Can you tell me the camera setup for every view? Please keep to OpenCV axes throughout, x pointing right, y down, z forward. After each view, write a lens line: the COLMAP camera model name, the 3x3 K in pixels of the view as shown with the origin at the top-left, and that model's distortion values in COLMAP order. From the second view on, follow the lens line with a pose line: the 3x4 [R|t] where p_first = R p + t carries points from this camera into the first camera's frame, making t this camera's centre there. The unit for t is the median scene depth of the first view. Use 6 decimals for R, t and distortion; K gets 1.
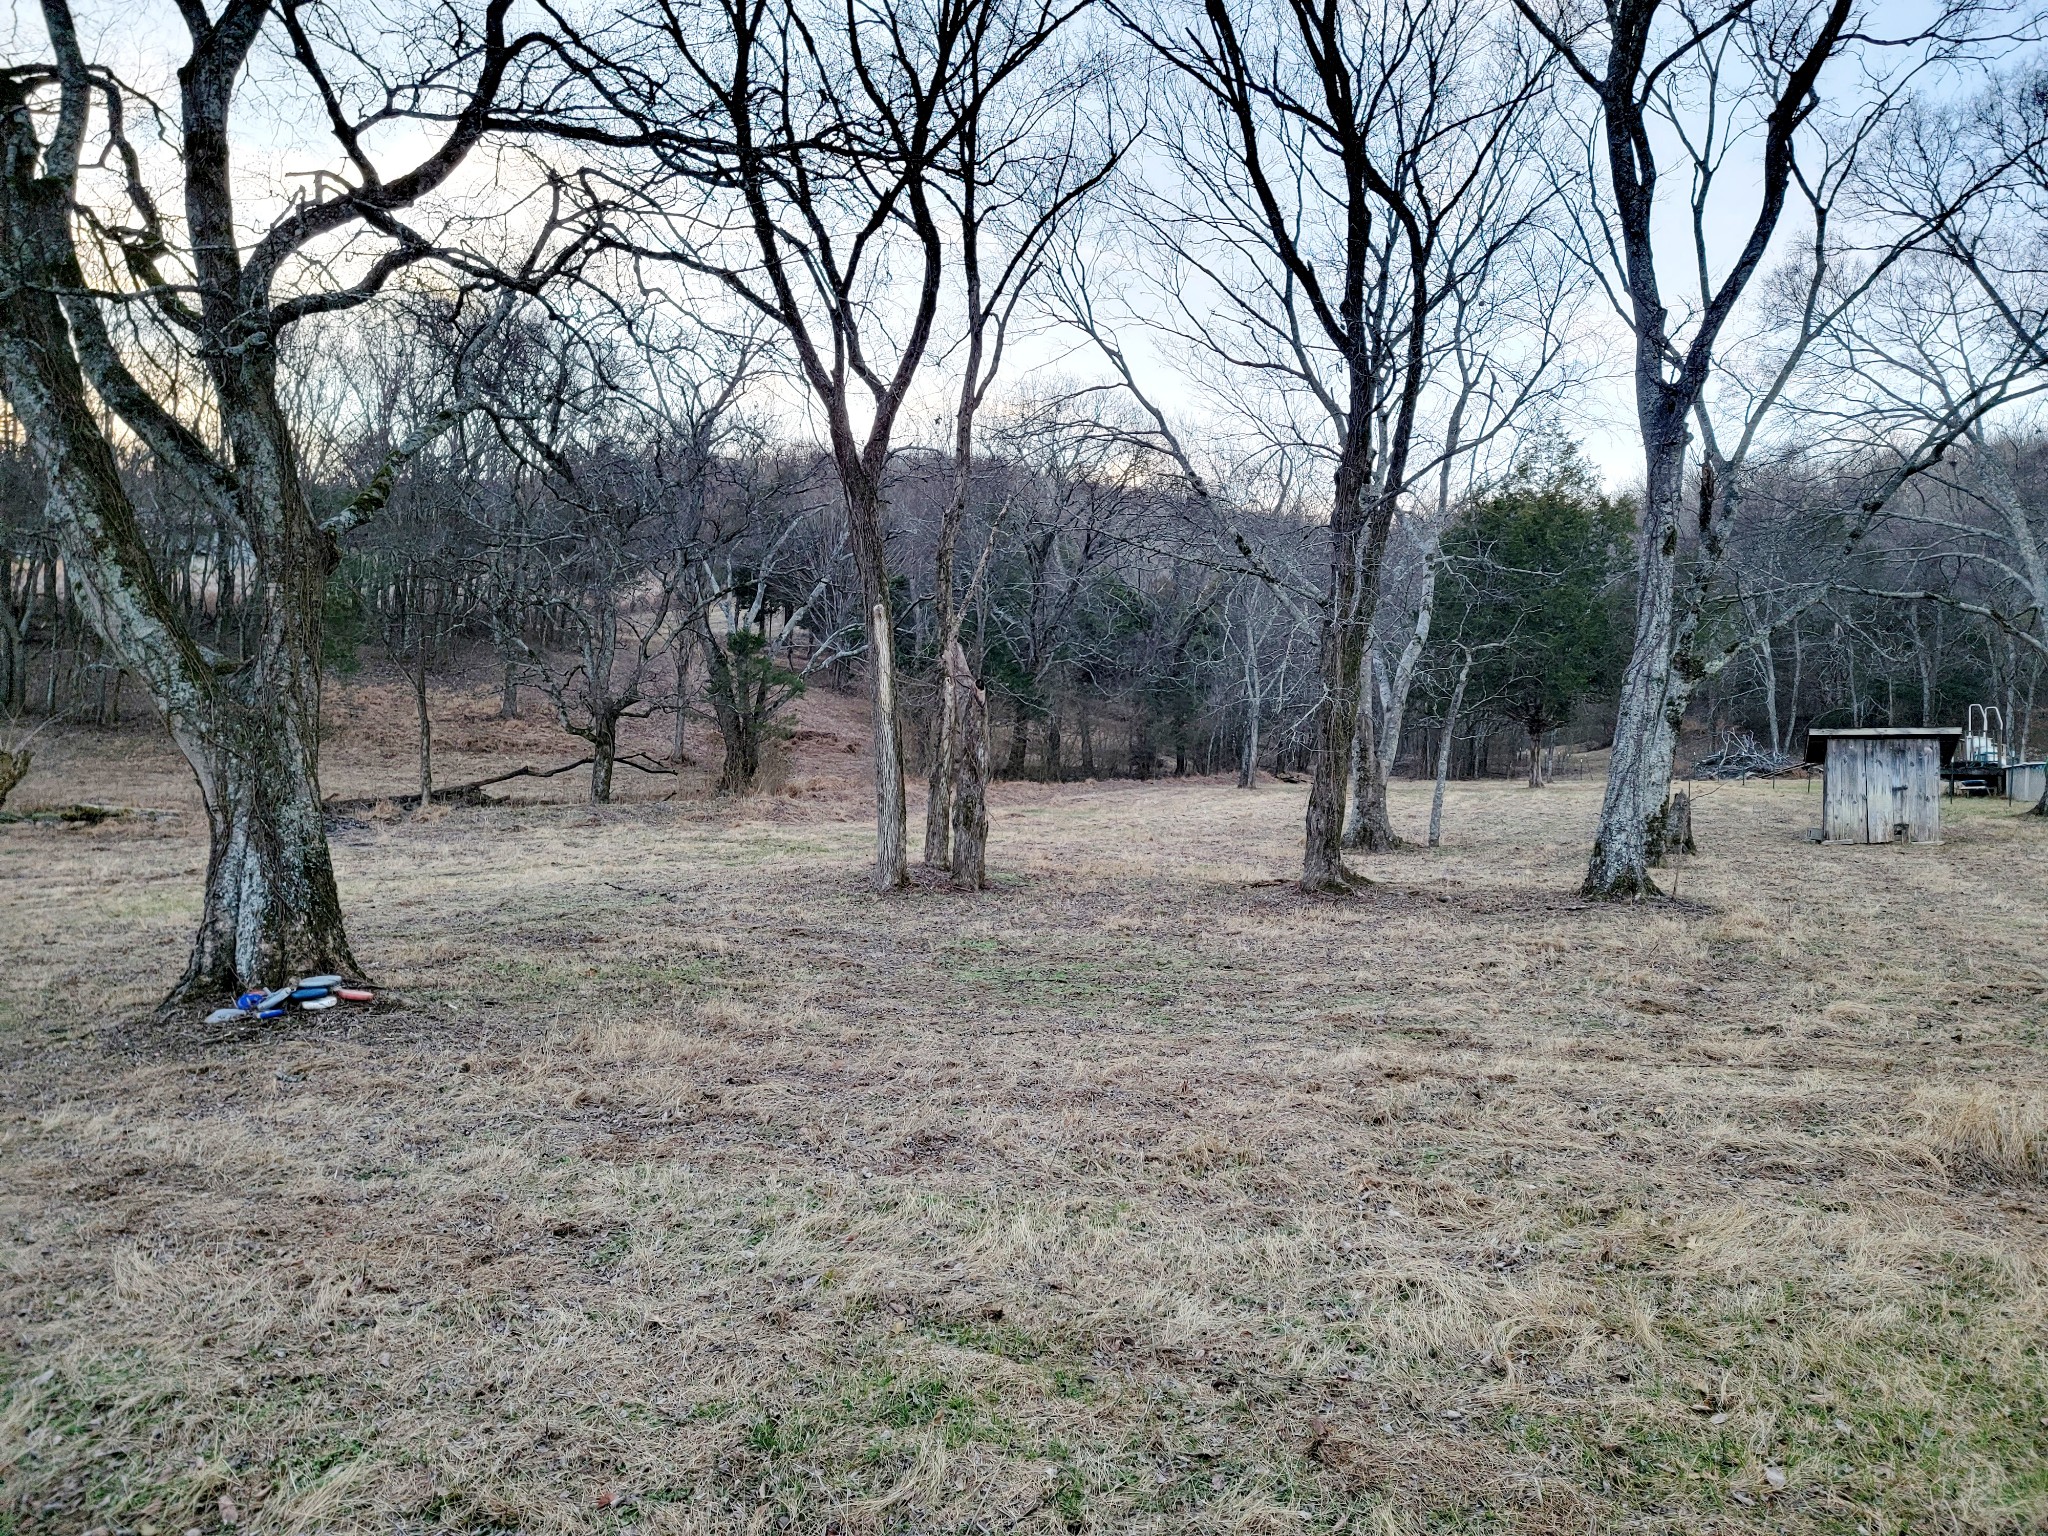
lens RADIAL K [[1407.2, 0, 1055.3], [0, 1407.2, 769.2], [0, 0, 1]] dist [0.100365, -0.079356]
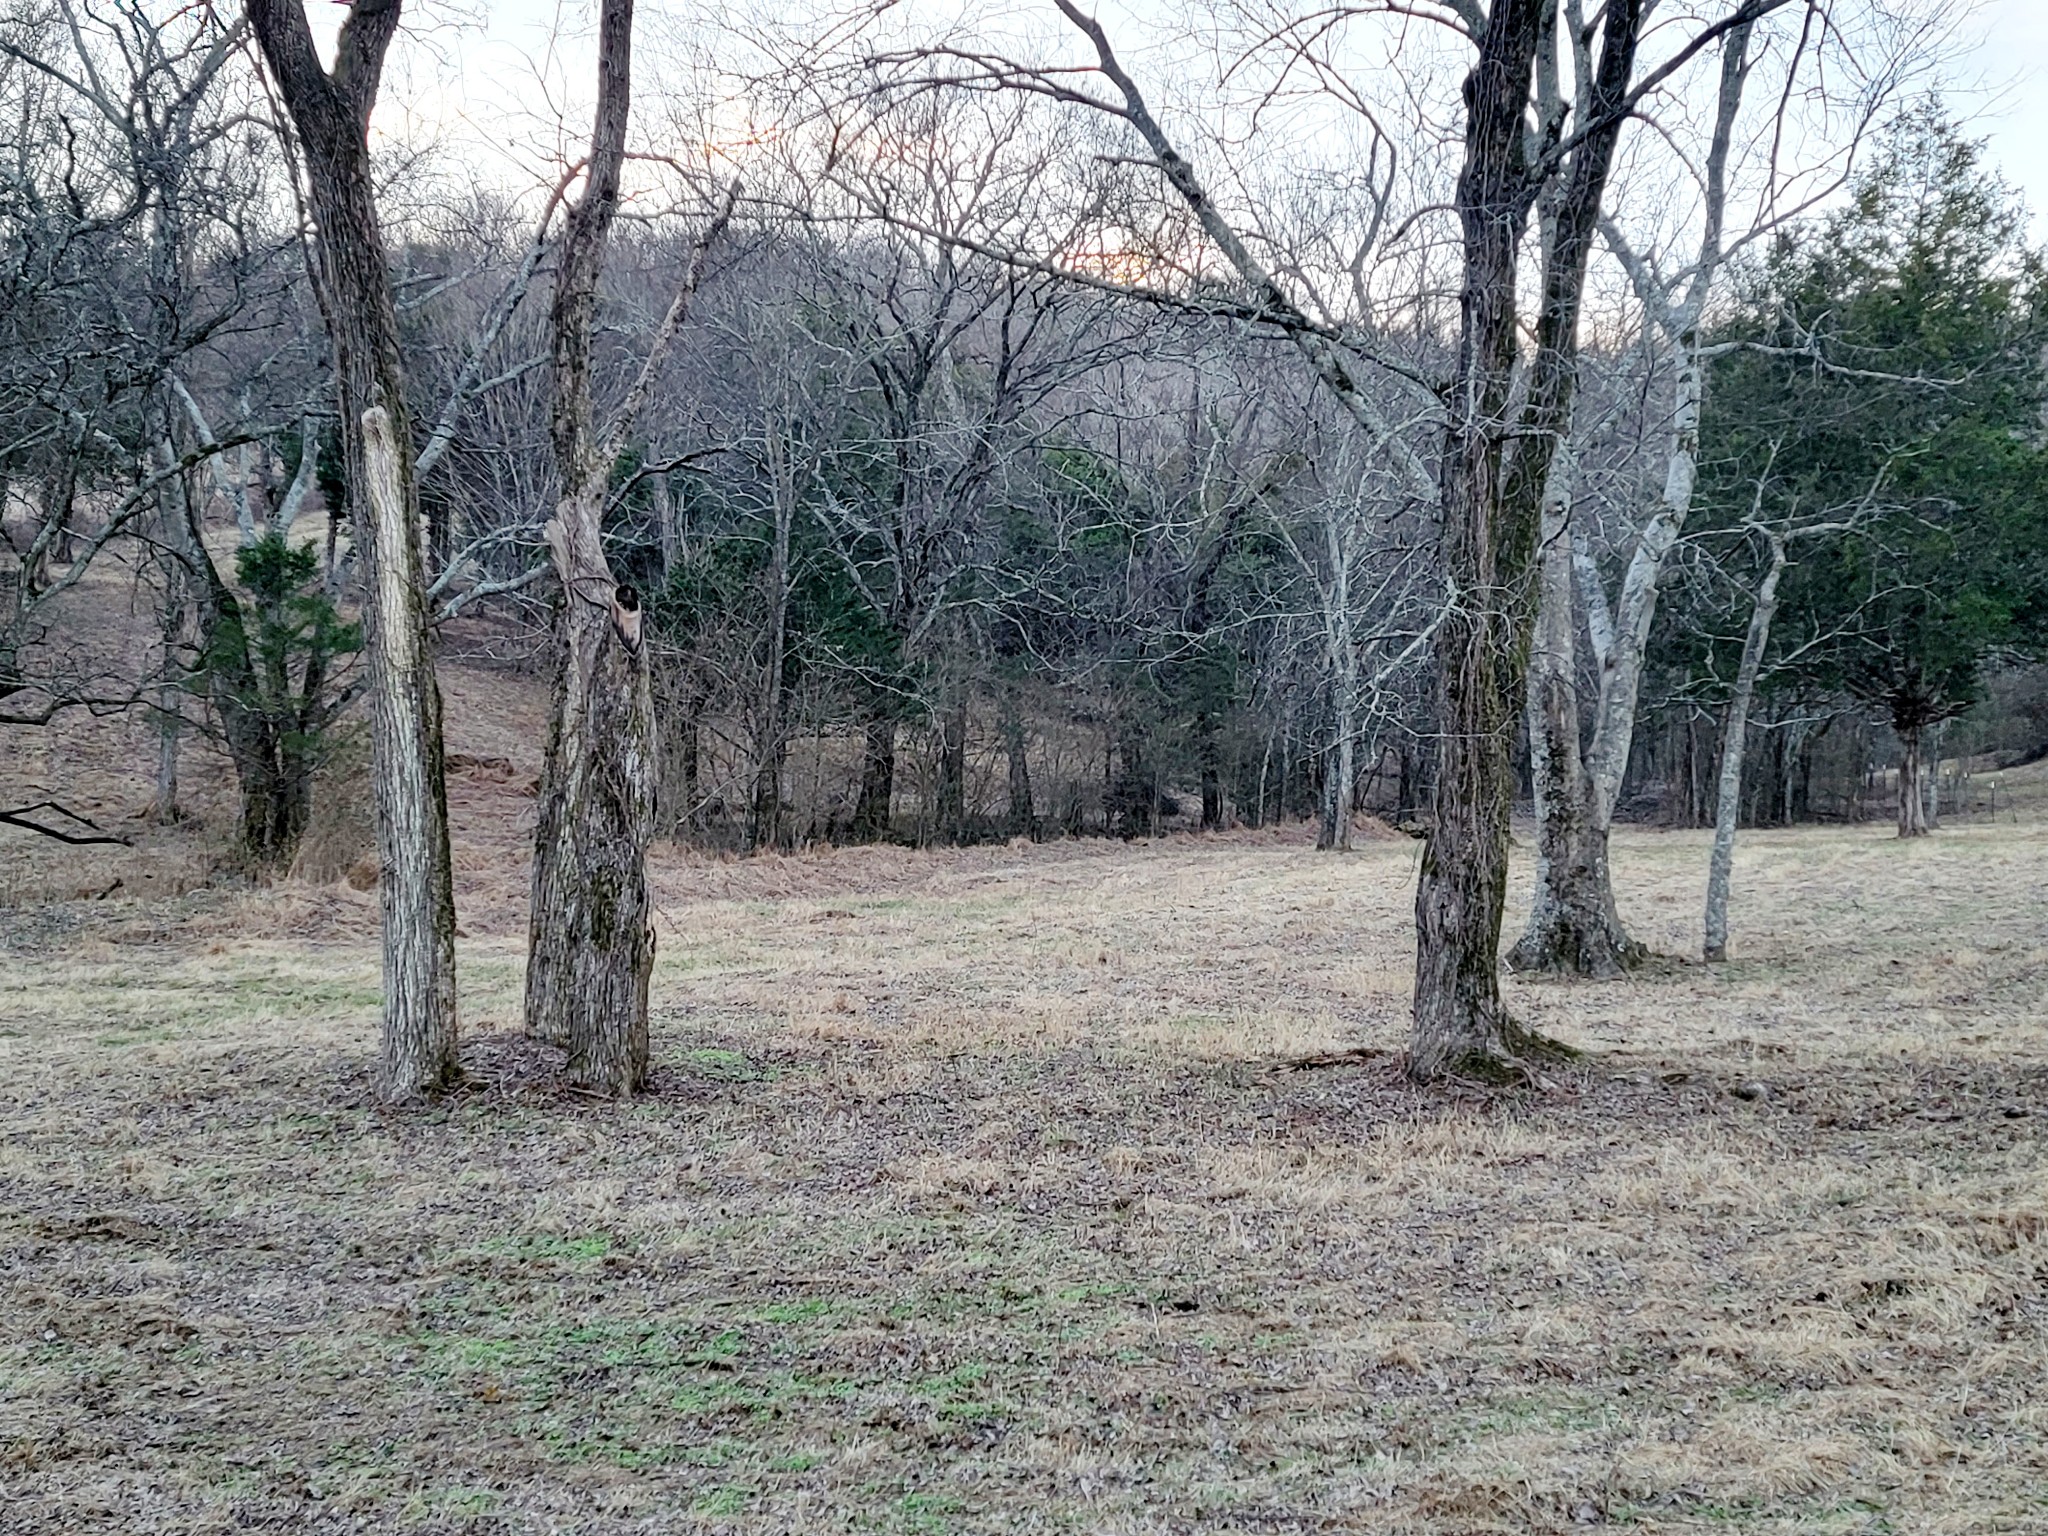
lens RADIAL K [[2665.5, 0, 1087.5], [0, 2665.5, 774.4], [0, 0, 1]] dist [0.143934, -0.208626]
pose [[0.999169, -0.019753, 0.035650, 0.034381], [0.020446, 0.999607, -0.019202, 0.006398], [-0.035257, 0.019915, 0.999180, 0.136611]]
